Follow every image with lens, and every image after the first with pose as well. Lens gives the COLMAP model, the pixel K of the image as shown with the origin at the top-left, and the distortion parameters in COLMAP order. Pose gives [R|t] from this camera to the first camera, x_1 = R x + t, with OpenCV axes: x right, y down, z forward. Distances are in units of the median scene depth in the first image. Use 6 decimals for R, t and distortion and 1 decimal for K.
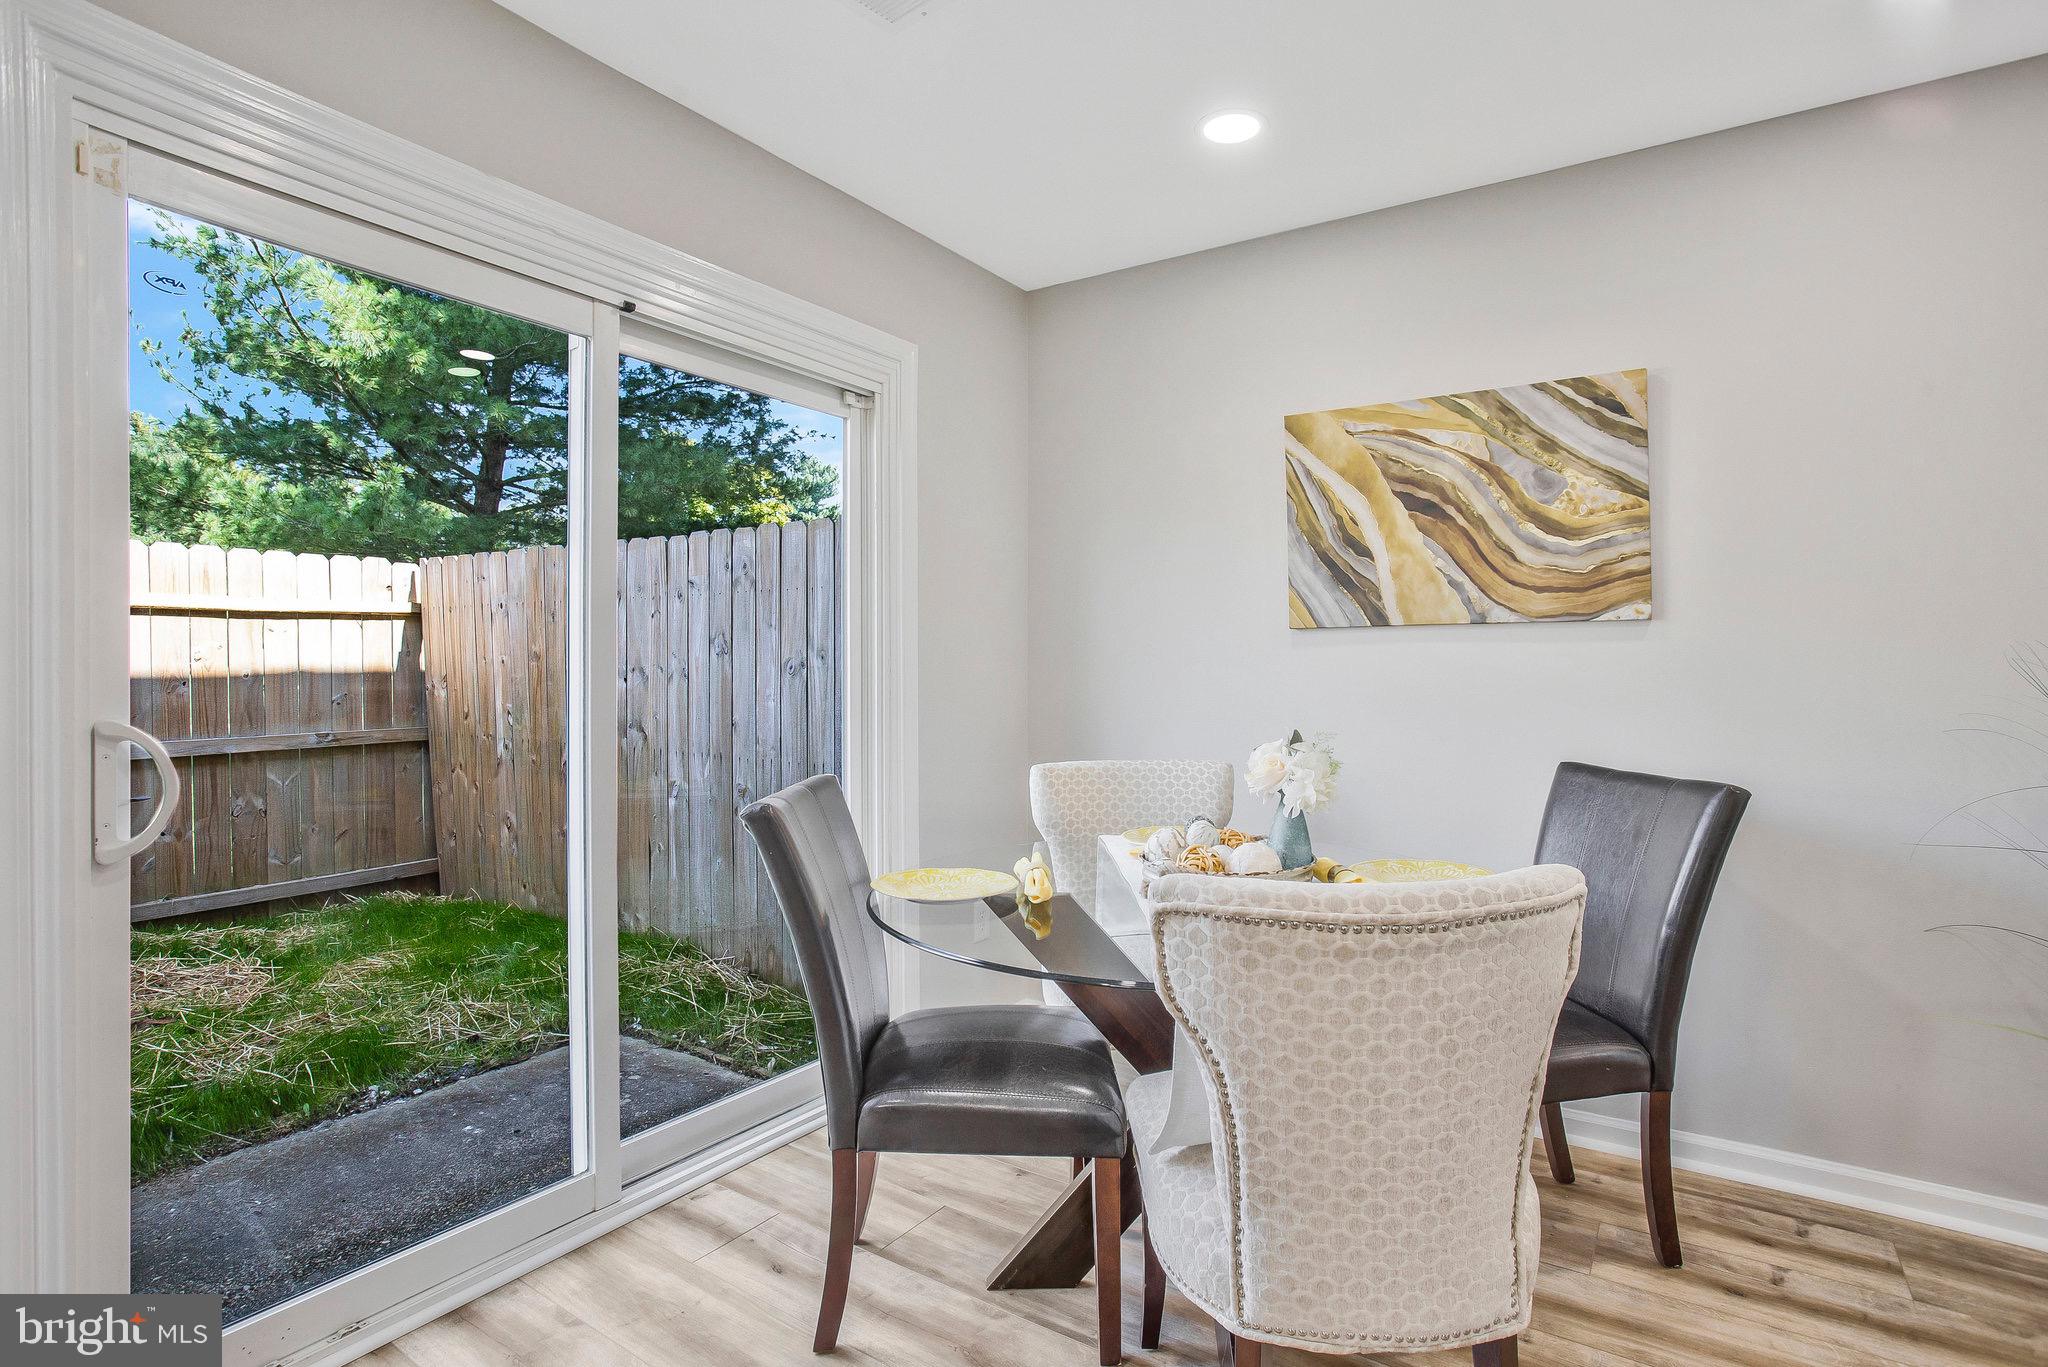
lens RADIAL K [[1016.1, 0, 1045.5], [0, 1016.1, 661.6], [0, 0, 1]] dist [-0.062114, 0.024080]
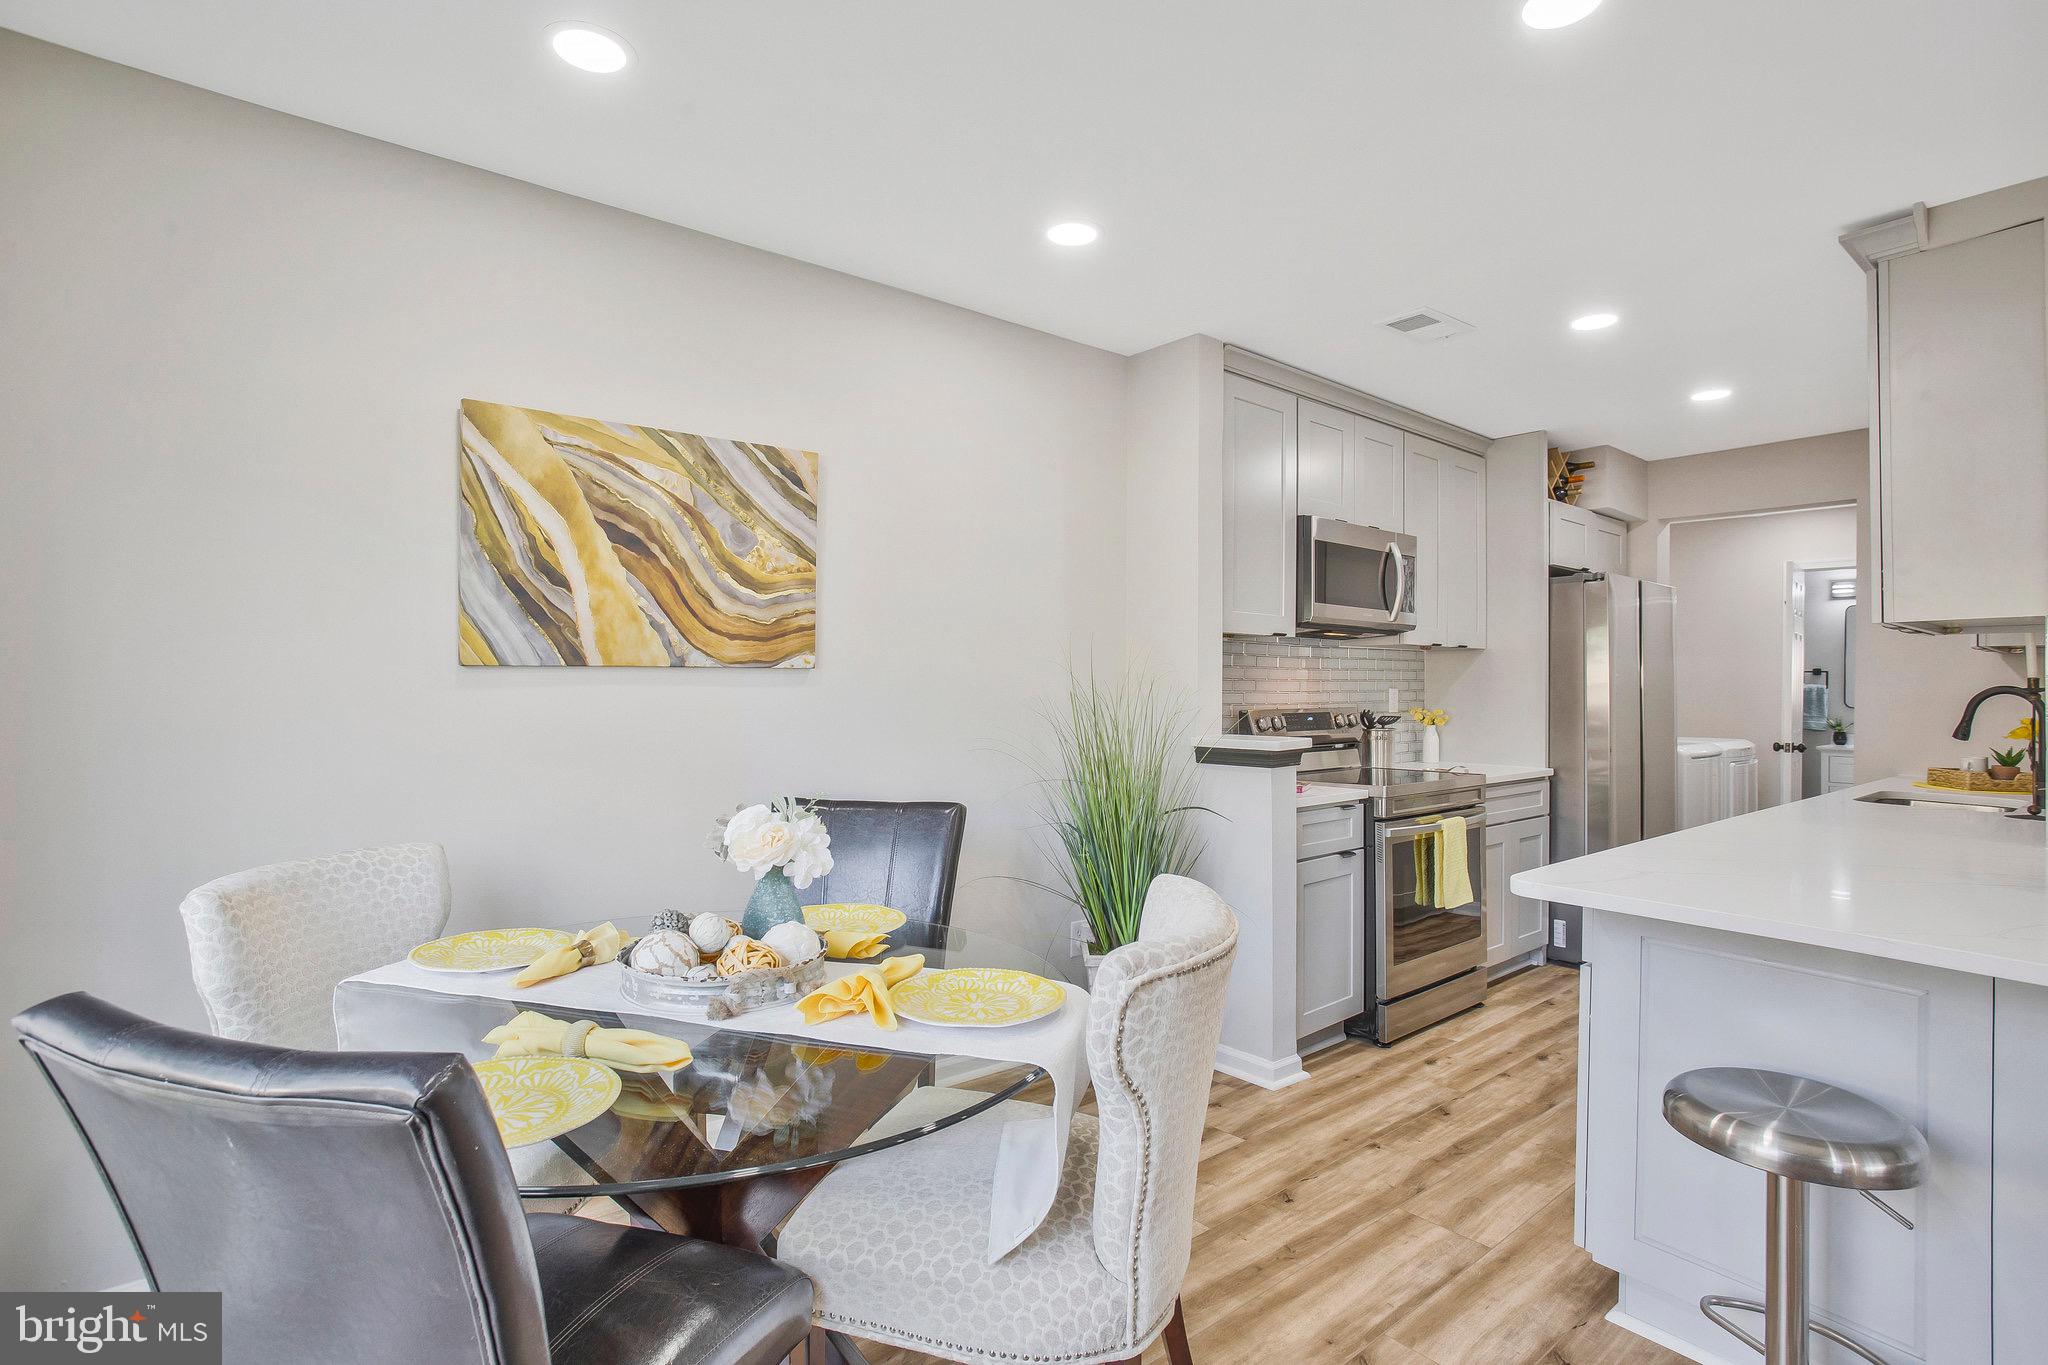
lens RADIAL K [[1016.1, 0, 1028.6], [0, 1016.1, 675.1], [0, 0, 1]] dist [-0.062114, 0.024080]
pose [[0.289035, 0.006927, 0.957294, -0.887603], [-0.012140, 0.999920, -0.003570, -0.064296], [-0.957242, -0.010589, 0.289096, 0.800842]]
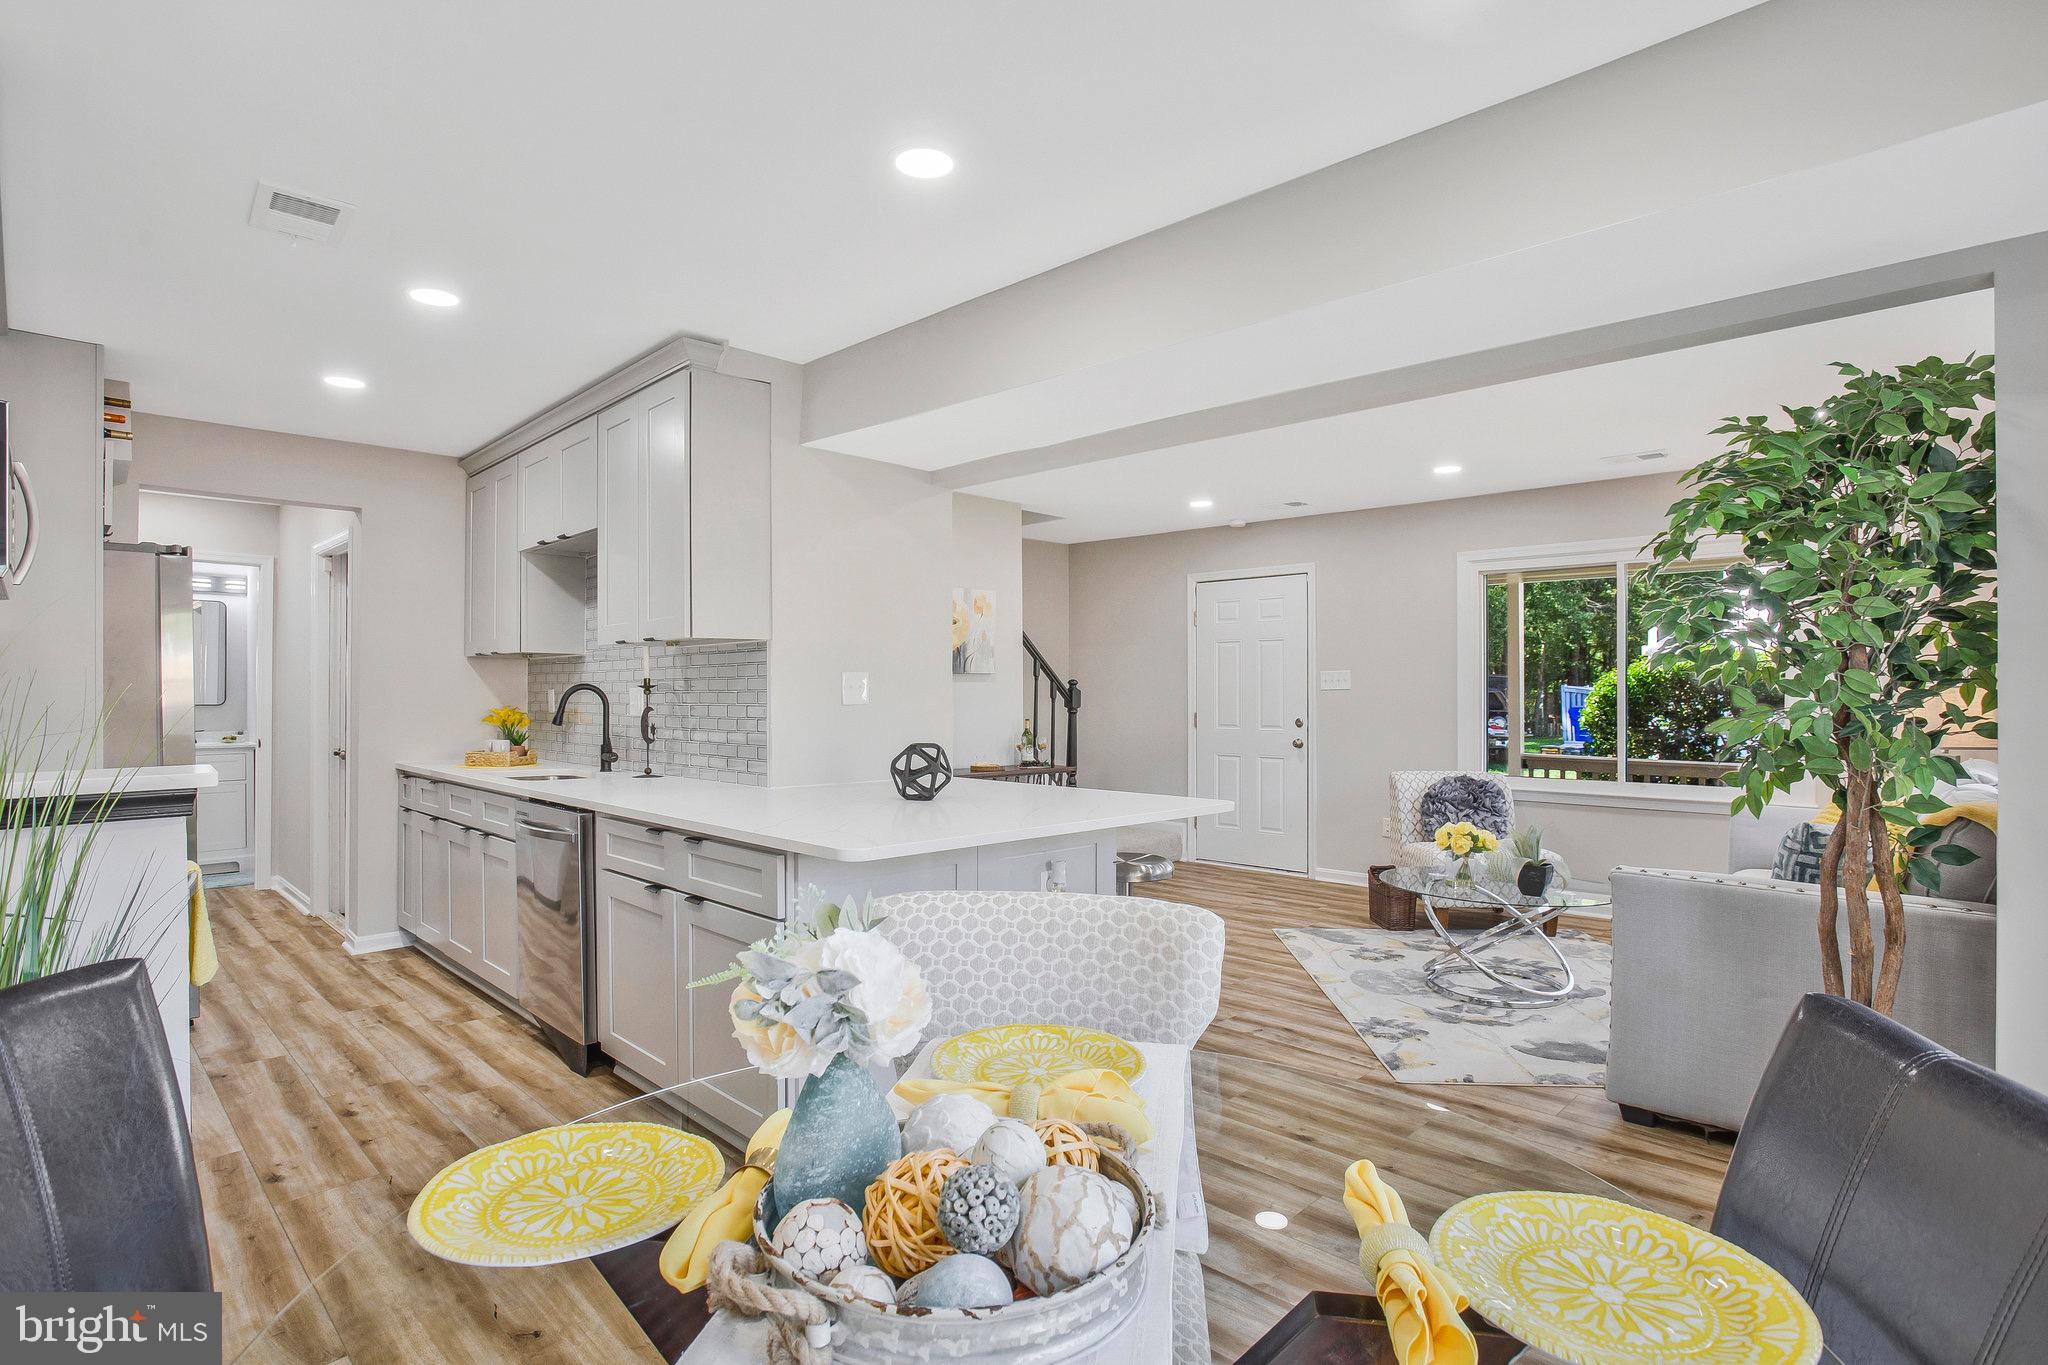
lens RADIAL K [[1016.1, 0, 1034.8], [0, 1016.1, 684.2], [0, 0, 1]] dist [-0.062114, 0.024080]
pose [[-0.982154, -0.005756, 0.187992, 0.110238], [-0.007621, 0.999929, -0.009203, -0.054493], [-0.187925, -0.010472, -0.982127, 2.239971]]
